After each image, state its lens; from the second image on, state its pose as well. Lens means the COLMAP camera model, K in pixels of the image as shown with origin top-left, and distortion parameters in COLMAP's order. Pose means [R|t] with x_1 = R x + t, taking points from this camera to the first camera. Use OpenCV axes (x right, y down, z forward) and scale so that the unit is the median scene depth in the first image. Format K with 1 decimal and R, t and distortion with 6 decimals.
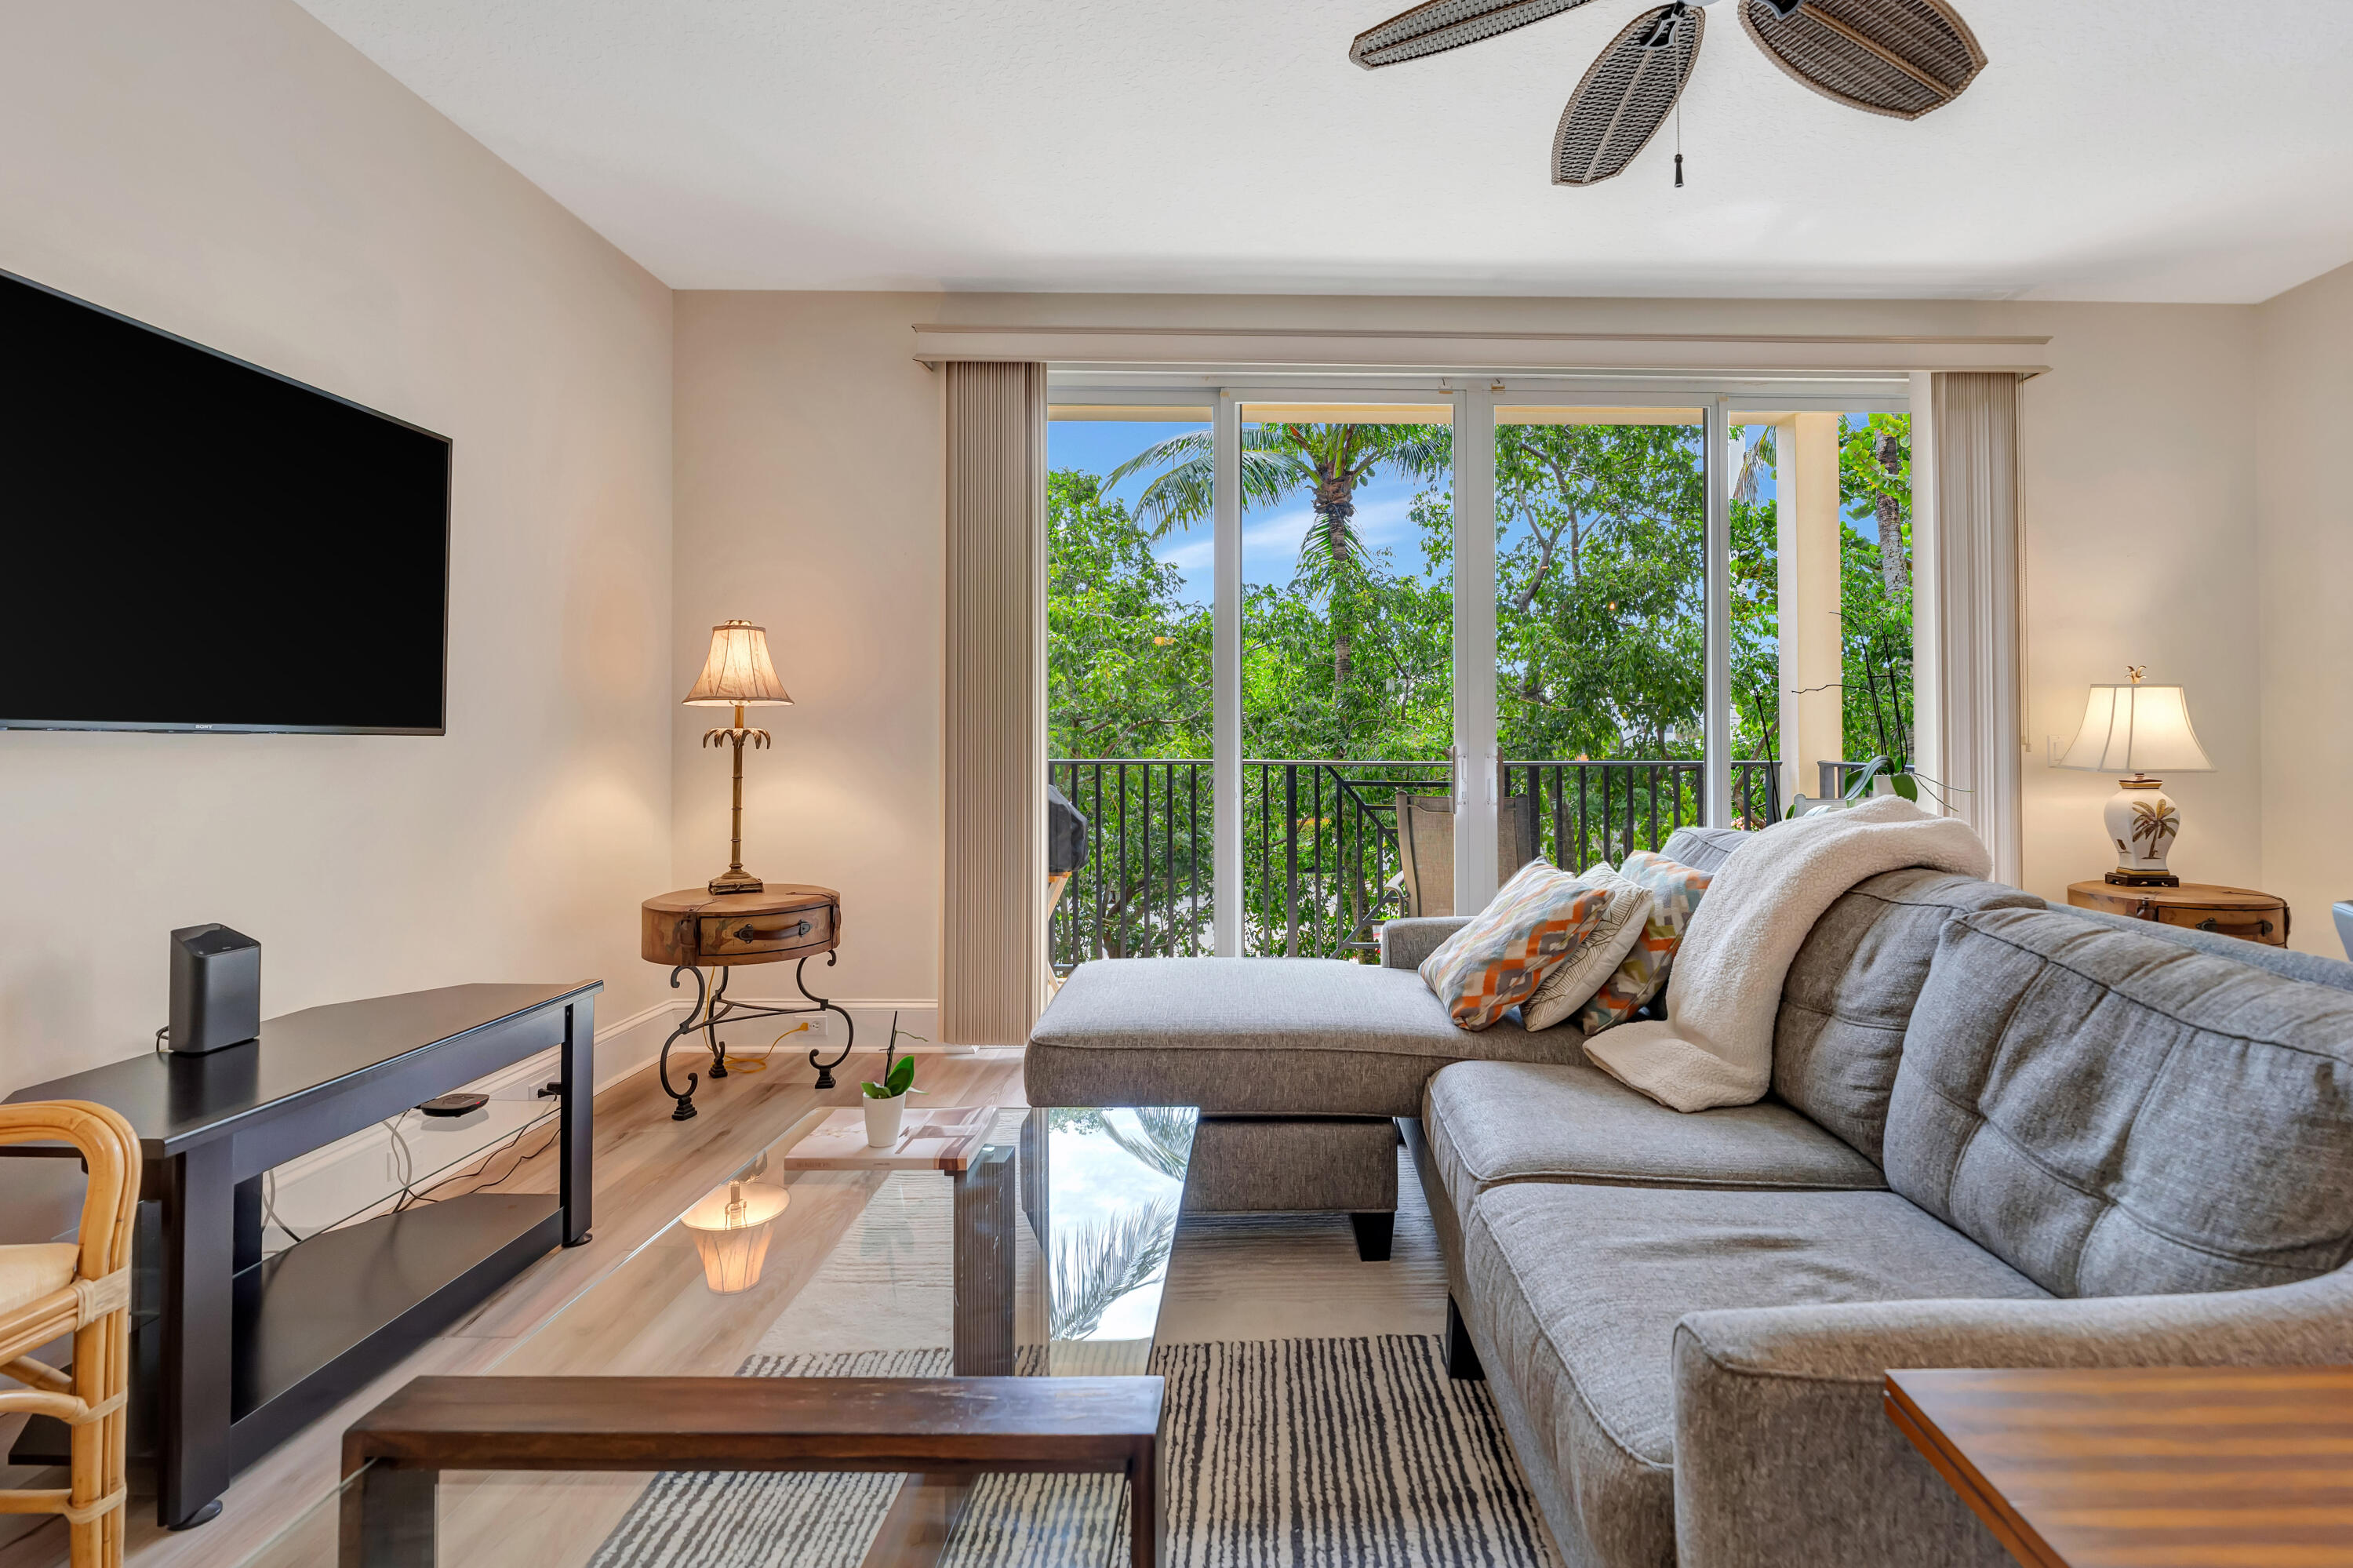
lens RADIAL K [[1142.1, 0, 1287.3], [0, 1142.1, 720.0], [0, 0, 1]] dist [-0.005603, 0.001206]
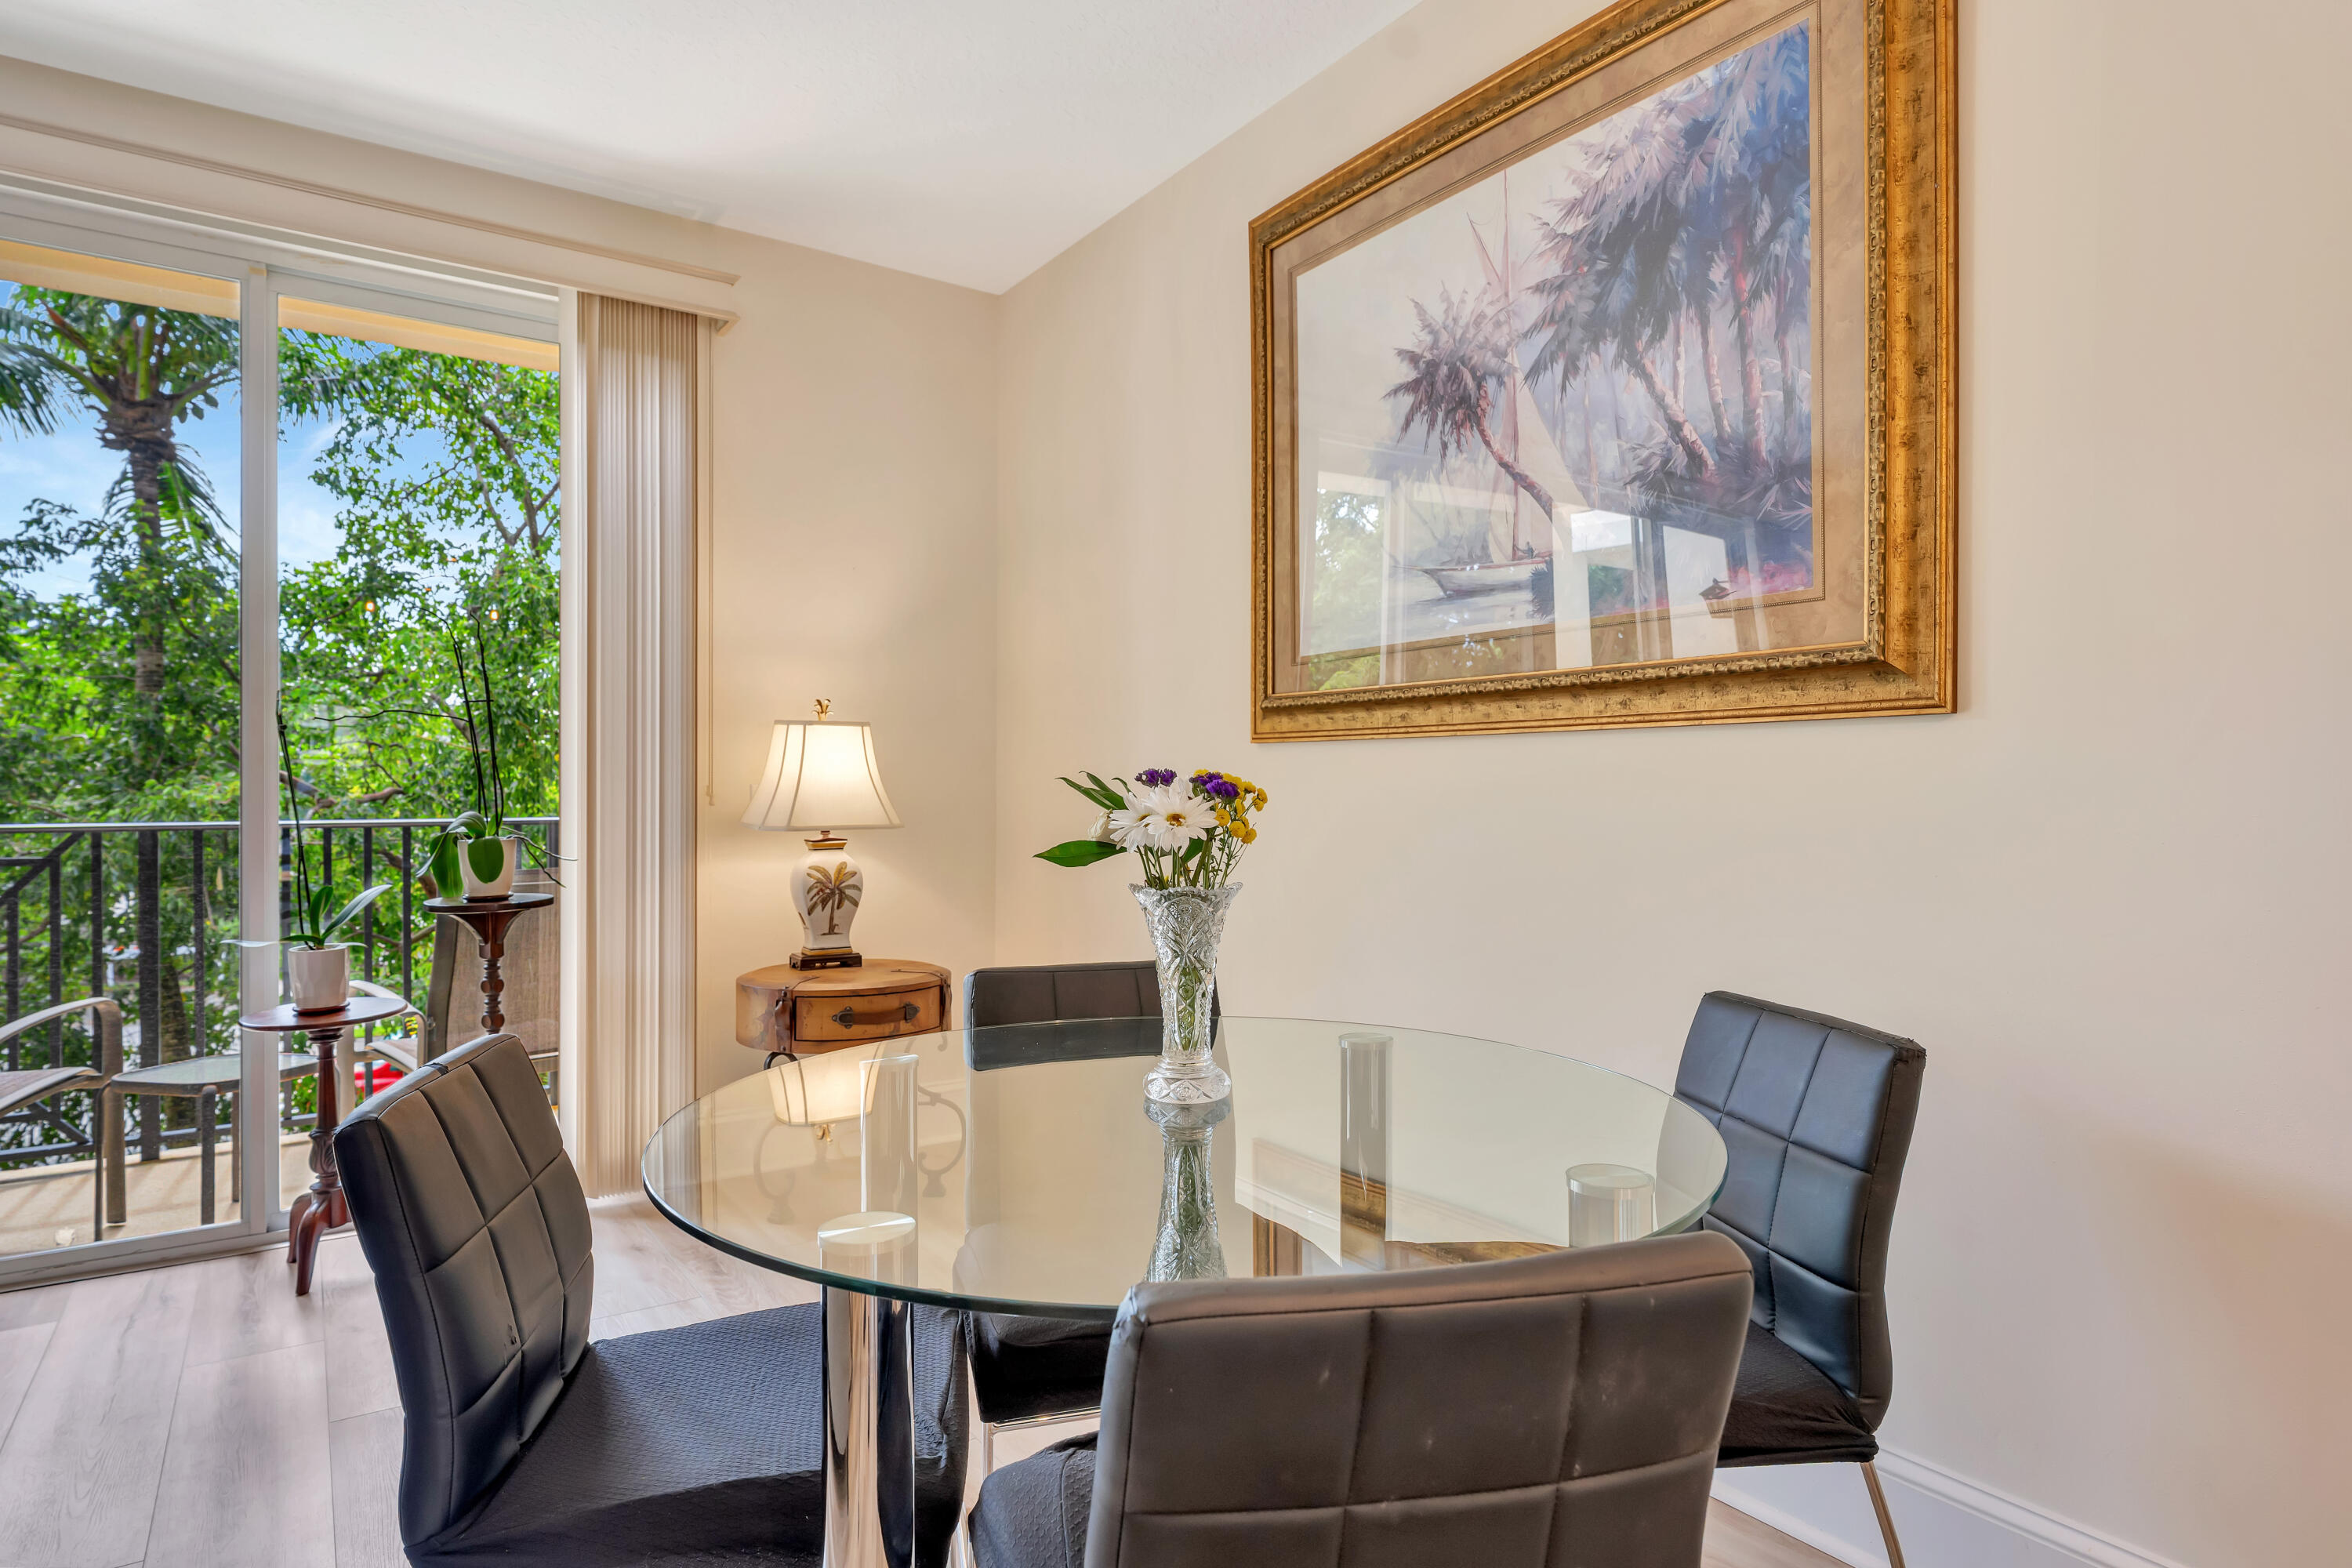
lens RADIAL K [[1297.1, 0, 1177.6], [0, 1297.1, 801.6], [0, 0, 1]] dist [0.003272, -0.004106]
pose [[0.836945, -0.005103, 0.547263, 0.493919], [-0.009008, 0.999693, 0.023097, 0.001970], [-0.547213, -0.024261, 0.836642, 0.089130]]
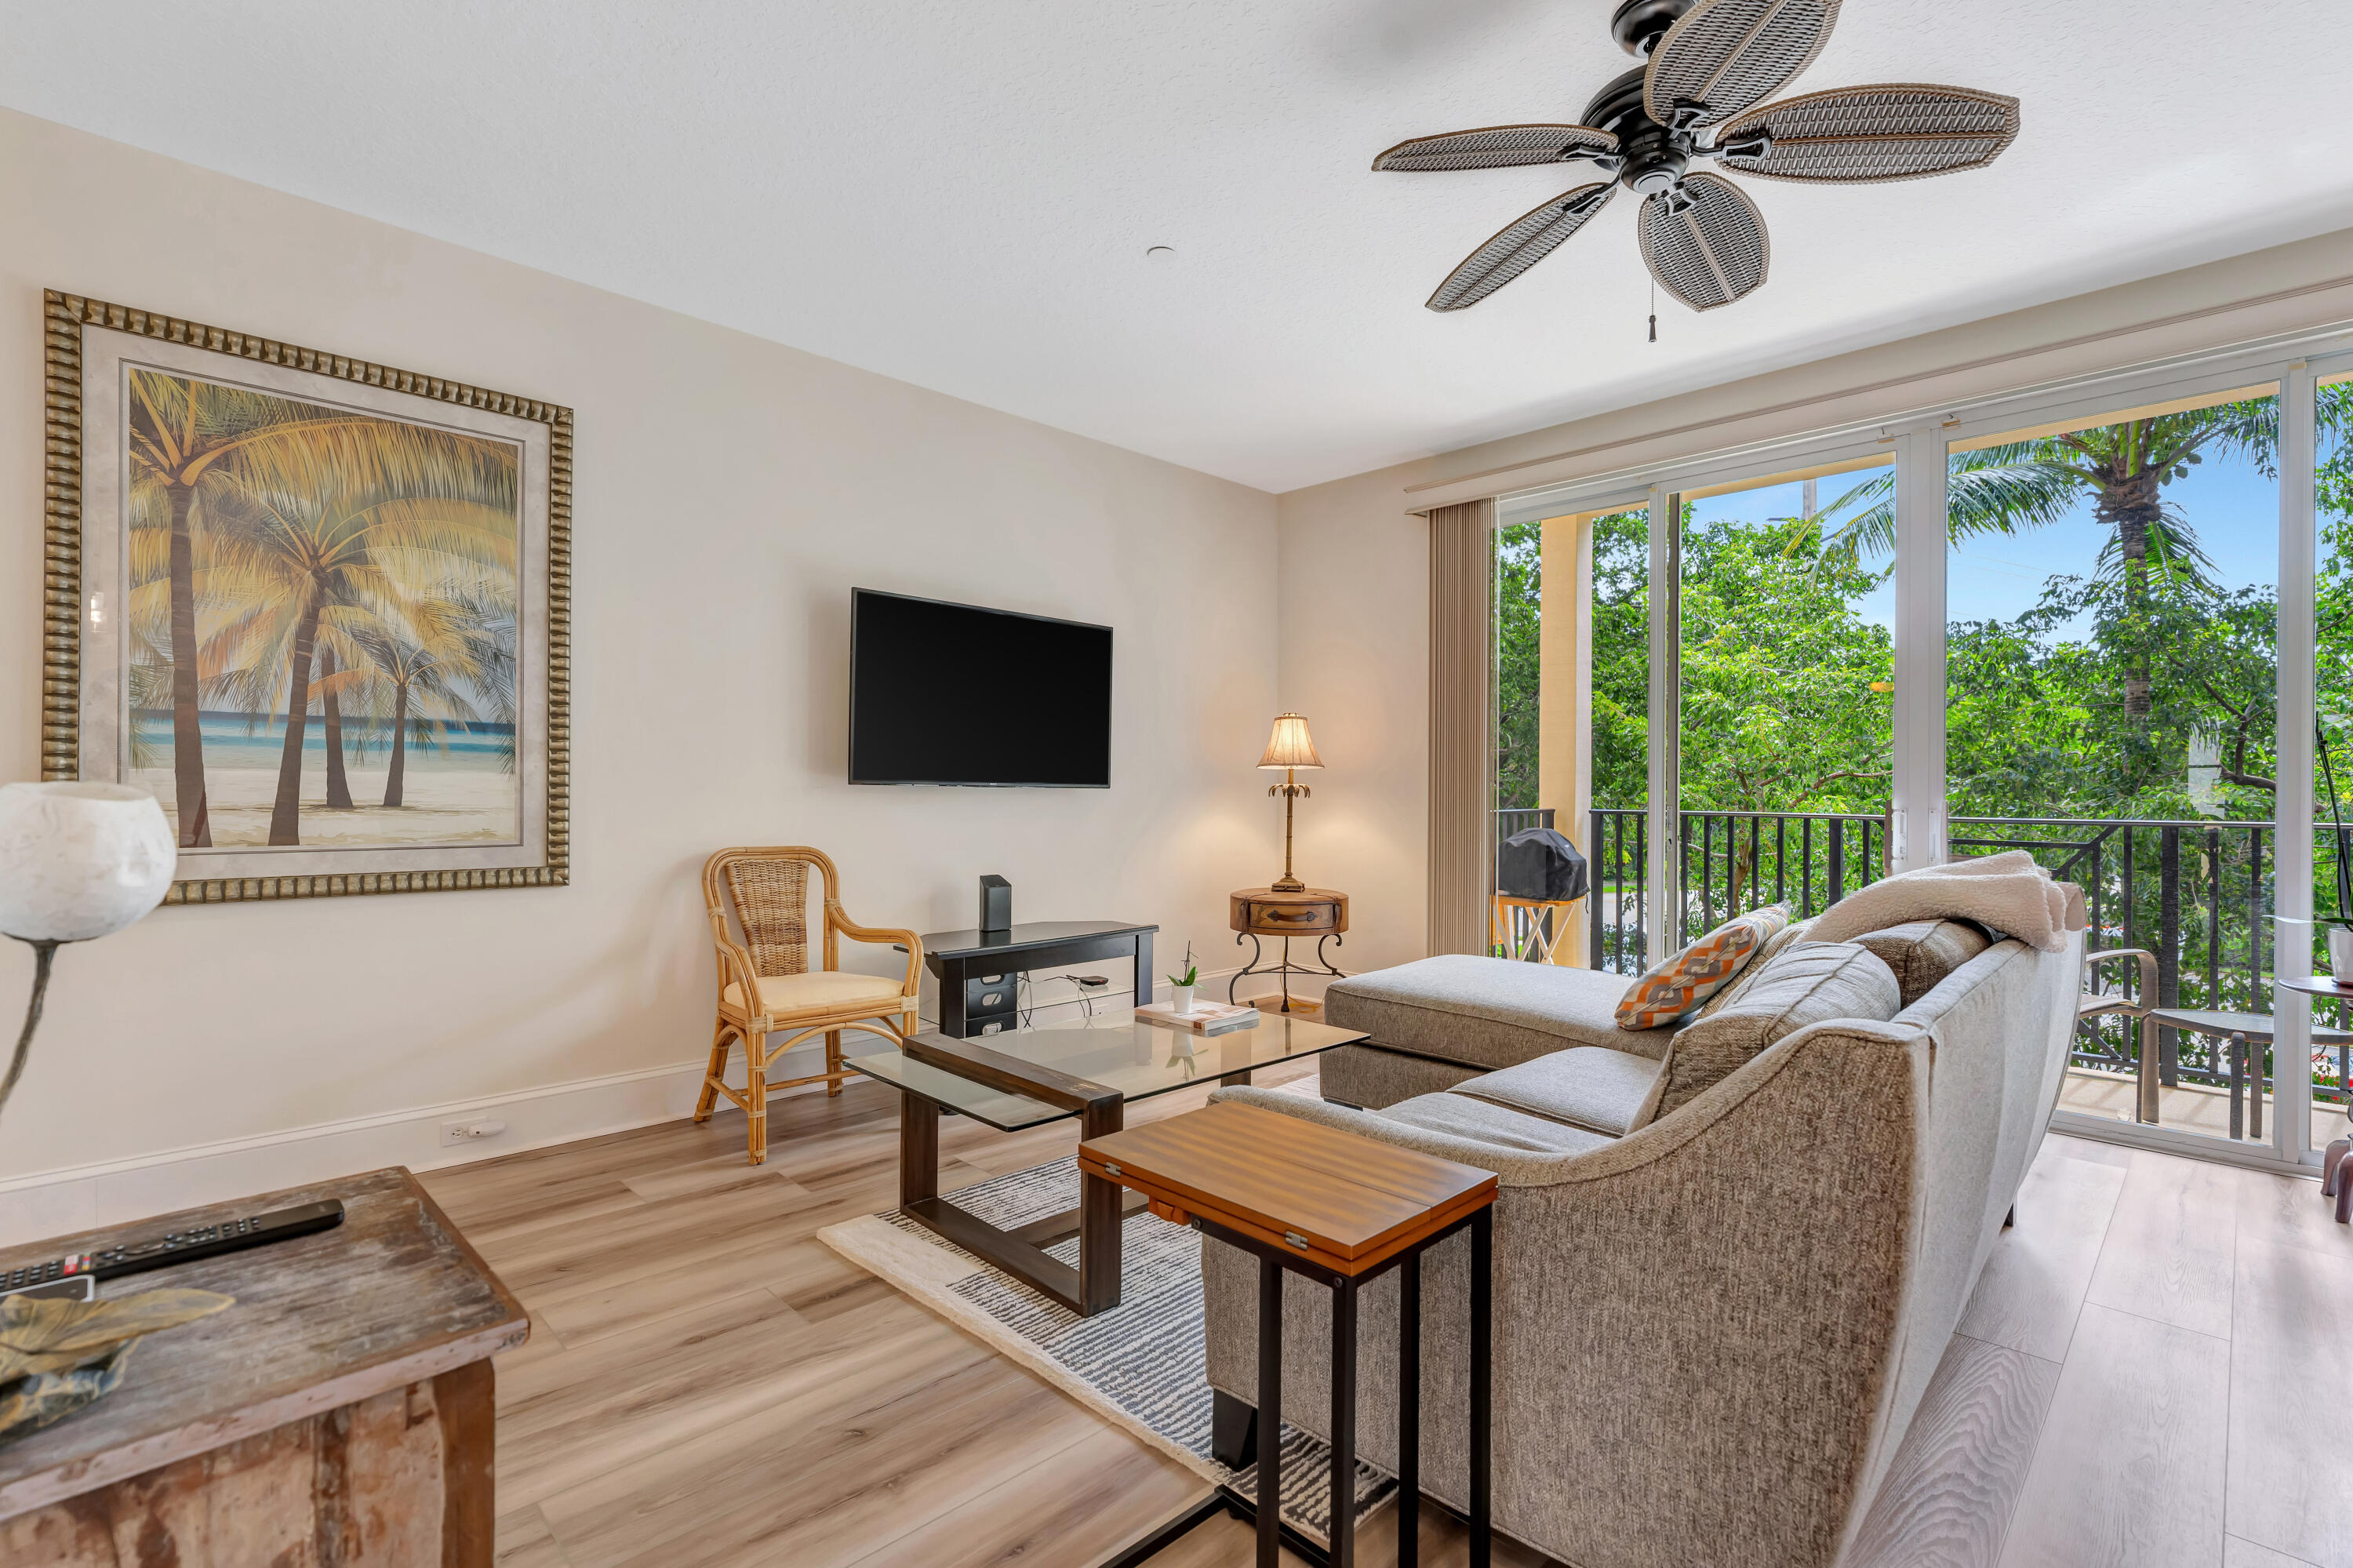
lens RADIAL K [[1069.5, 0, 1182.3], [0, 1069.5, 785.3], [0, 0, 1]] dist [-0.008957, 0.005063]
pose [[0.691664, -0.001917, -0.722217, 0.456056], [0.008531, 0.999948, 0.005516, 0.000114], [0.722169, -0.009976, 0.691644, -0.092023]]
